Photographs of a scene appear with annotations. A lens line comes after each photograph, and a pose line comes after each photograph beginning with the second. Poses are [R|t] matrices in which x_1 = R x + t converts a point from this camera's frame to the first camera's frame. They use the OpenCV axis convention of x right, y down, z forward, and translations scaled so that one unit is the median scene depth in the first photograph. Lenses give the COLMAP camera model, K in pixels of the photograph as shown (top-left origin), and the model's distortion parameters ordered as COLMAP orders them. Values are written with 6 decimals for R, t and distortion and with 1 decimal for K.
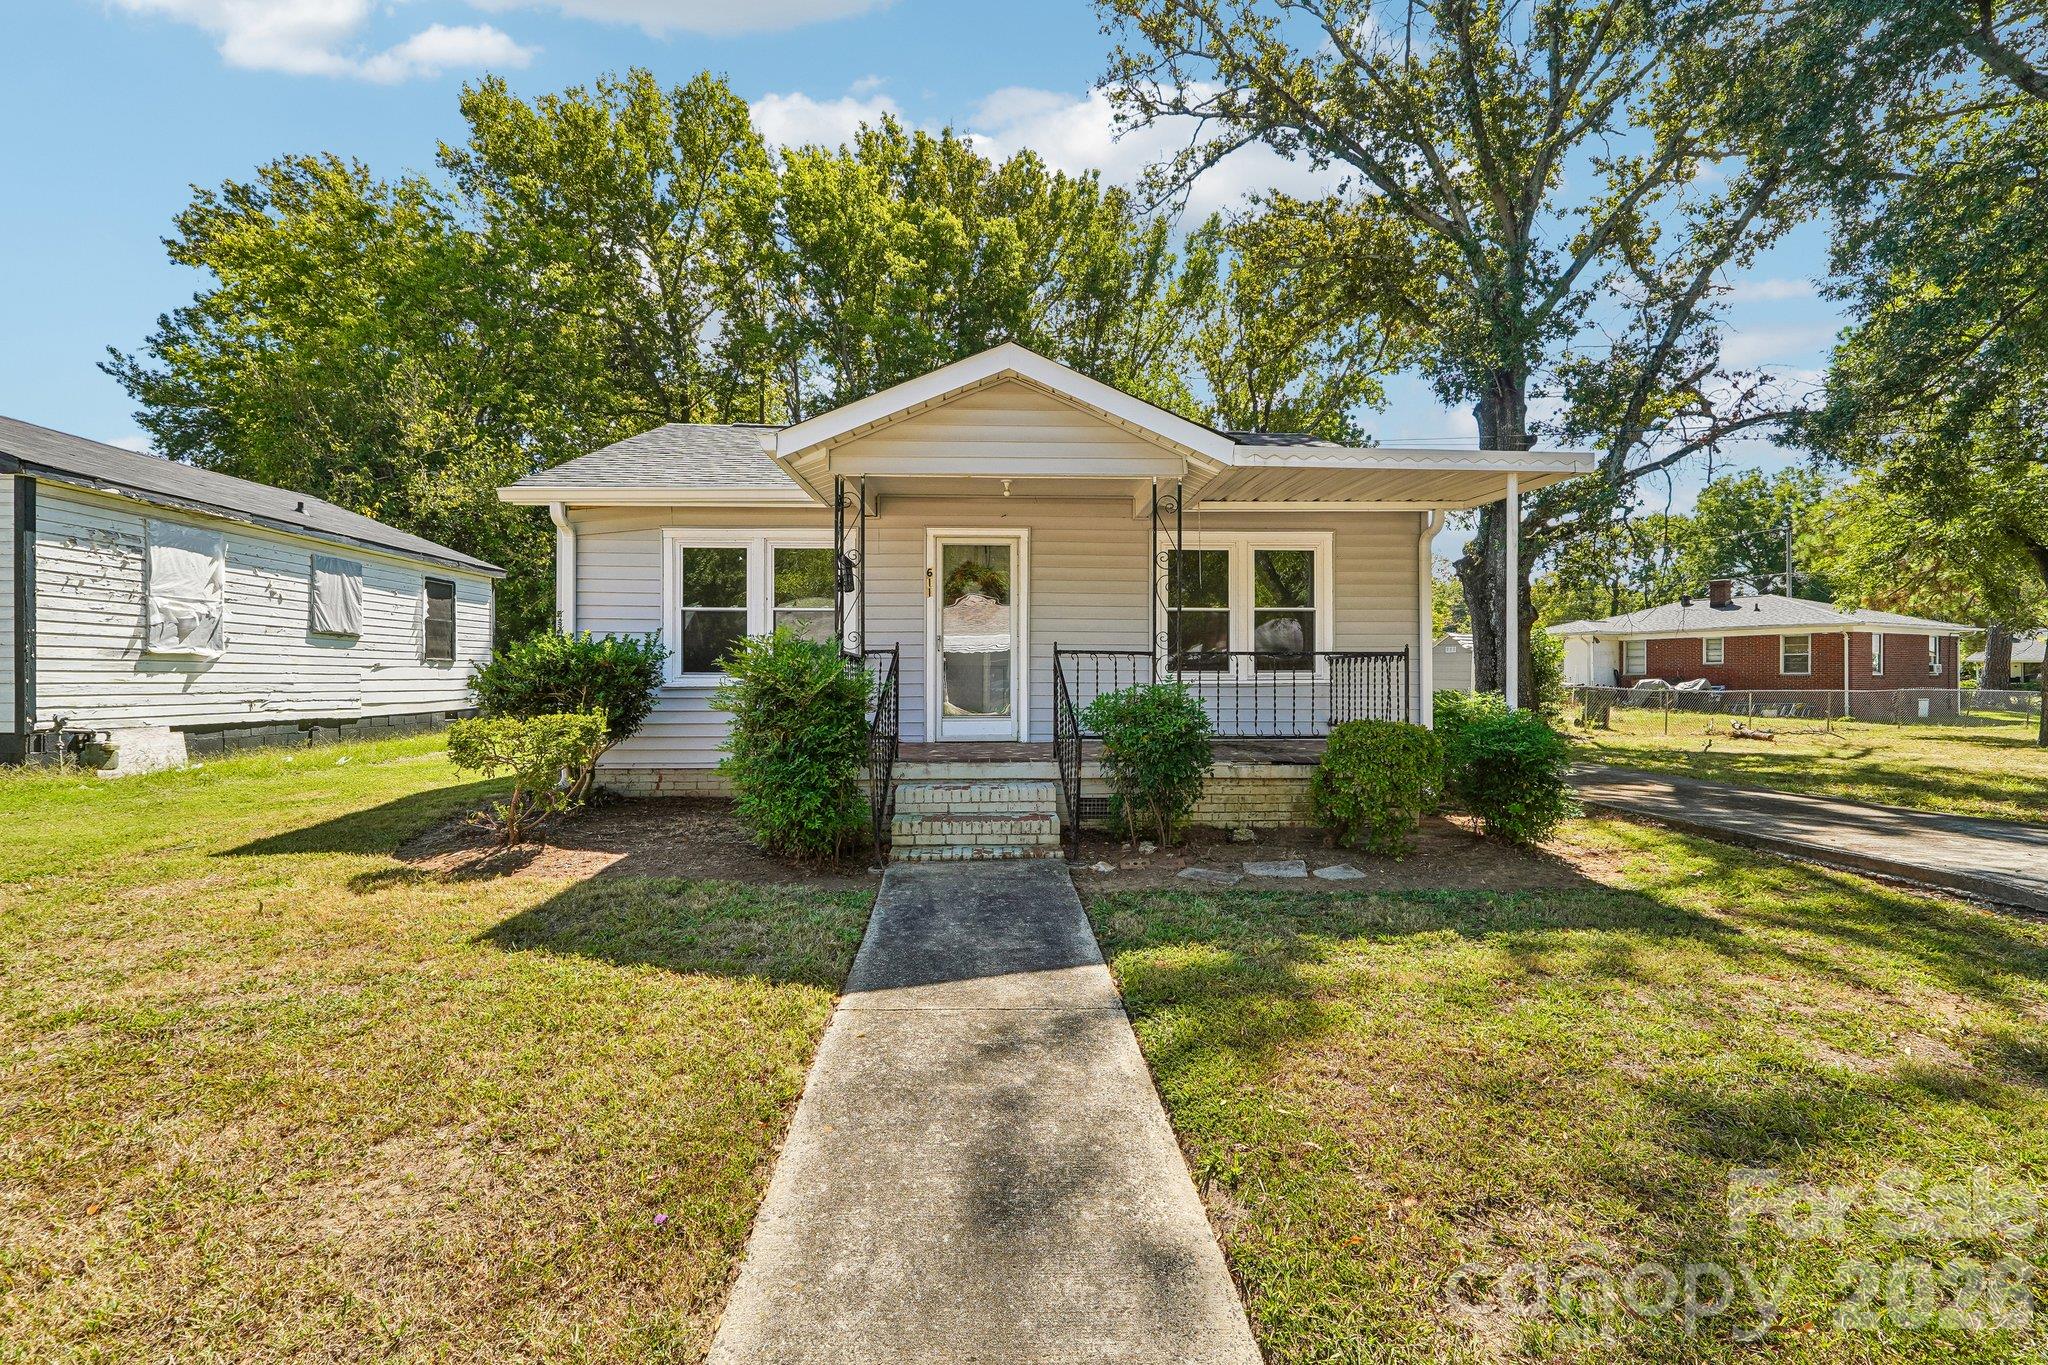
lens RADIAL K [[872.4, 0, 1027.7], [0, 872.4, 664.5], [0, 0, 1]] dist [-0.019148, 0.018332]
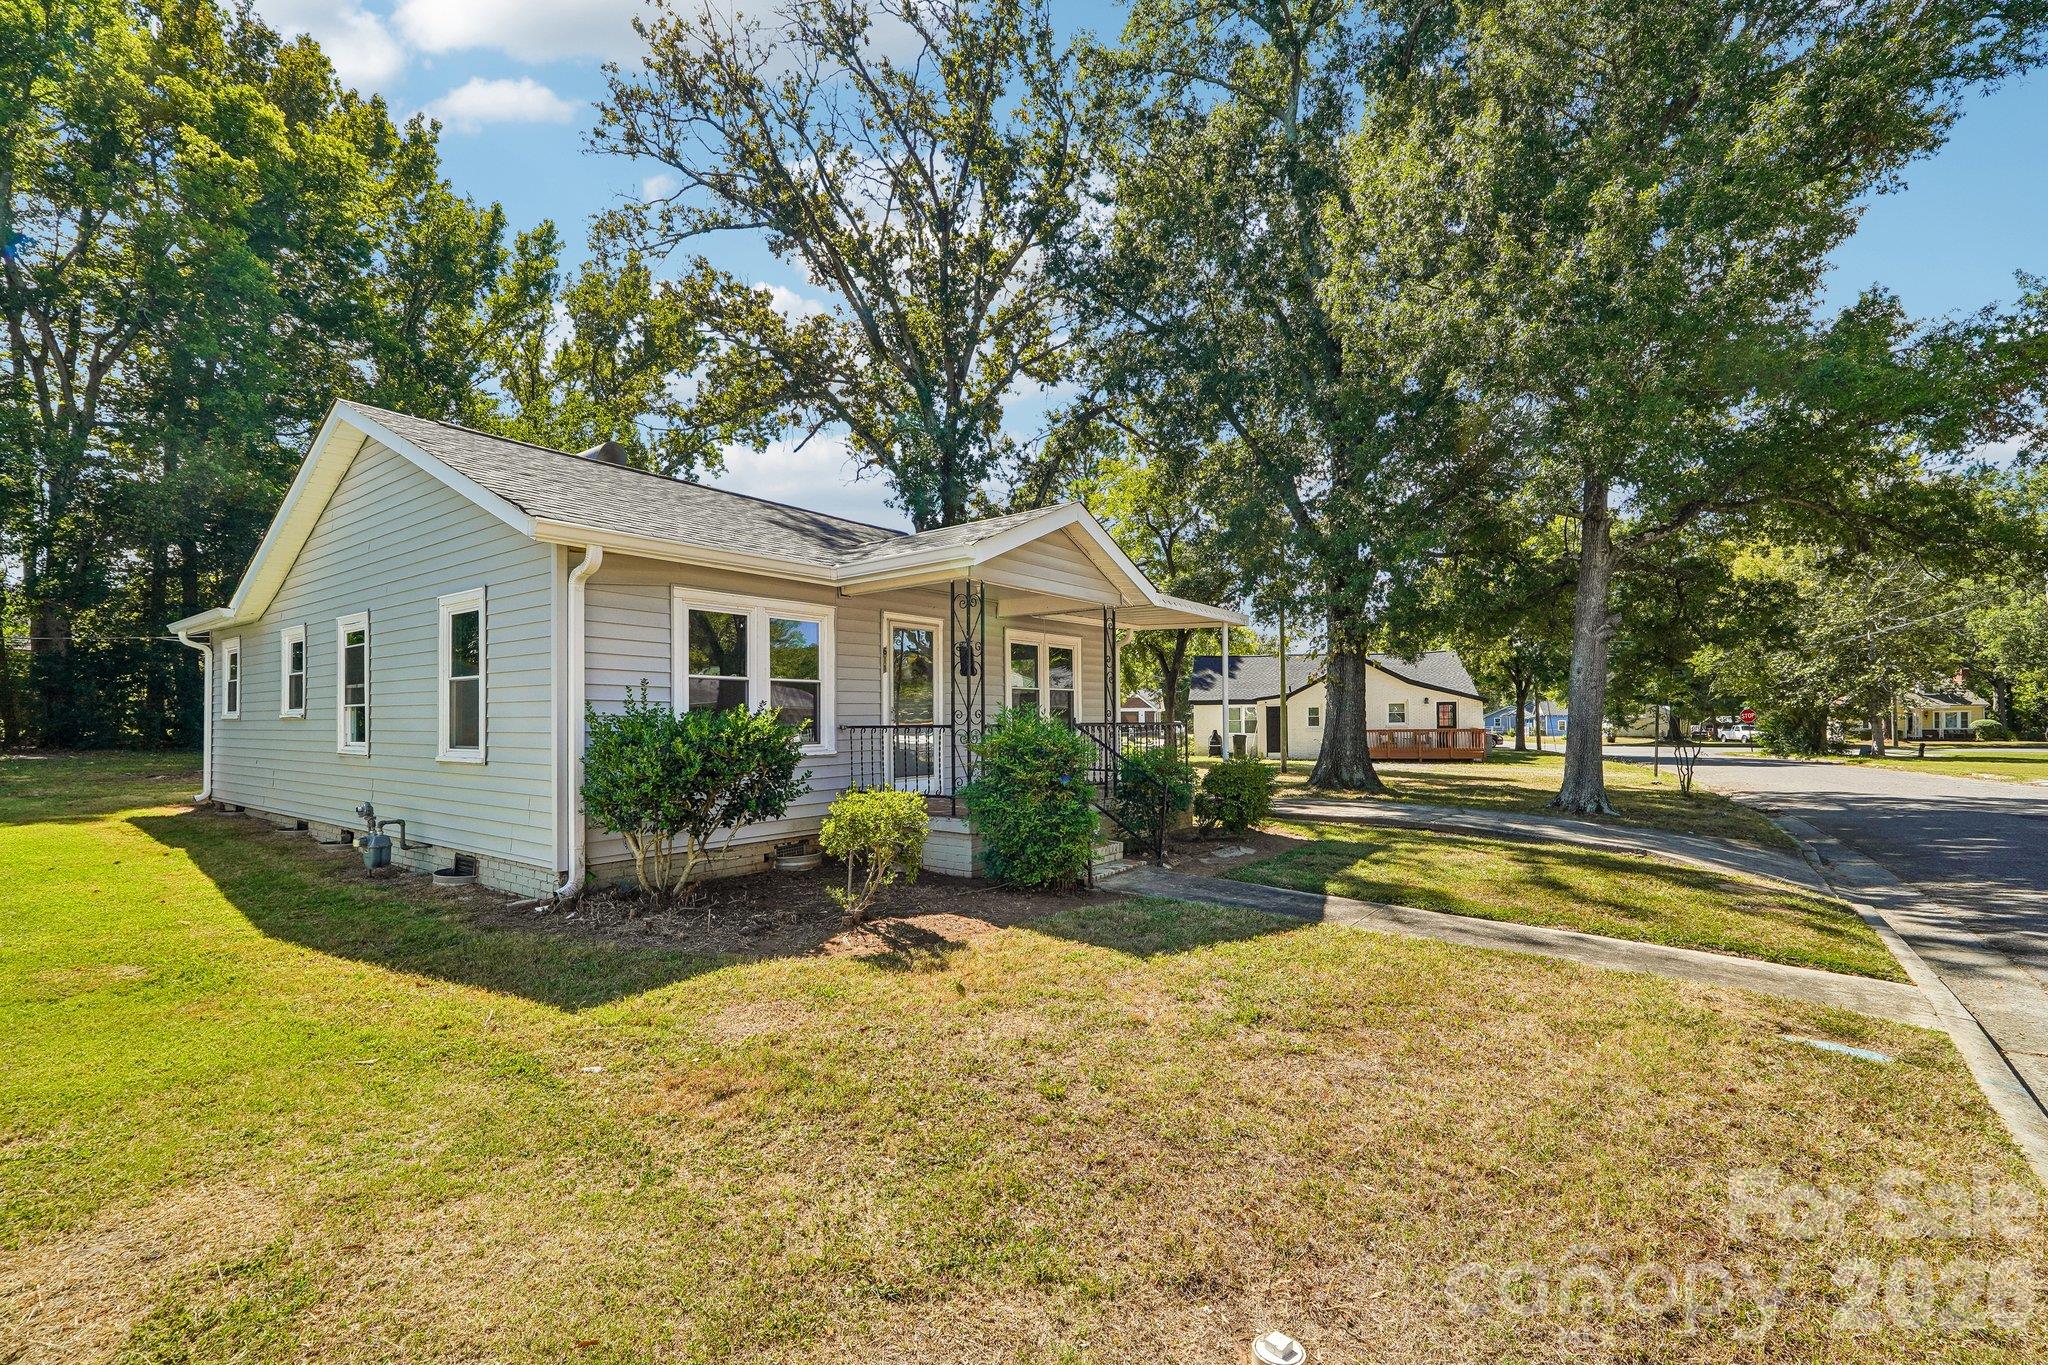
lens RADIAL K [[886.9, 0, 1016.0], [0, 886.9, 712.6], [0, 0, 1]] dist [0.001745, 0.000827]
pose [[0.641133, 0.002079, 0.767427, -0.878469], [0.000473, 0.999995, -0.003105, -0.023120], [-0.767429, 0.002353, 0.641129, 0.140086]]
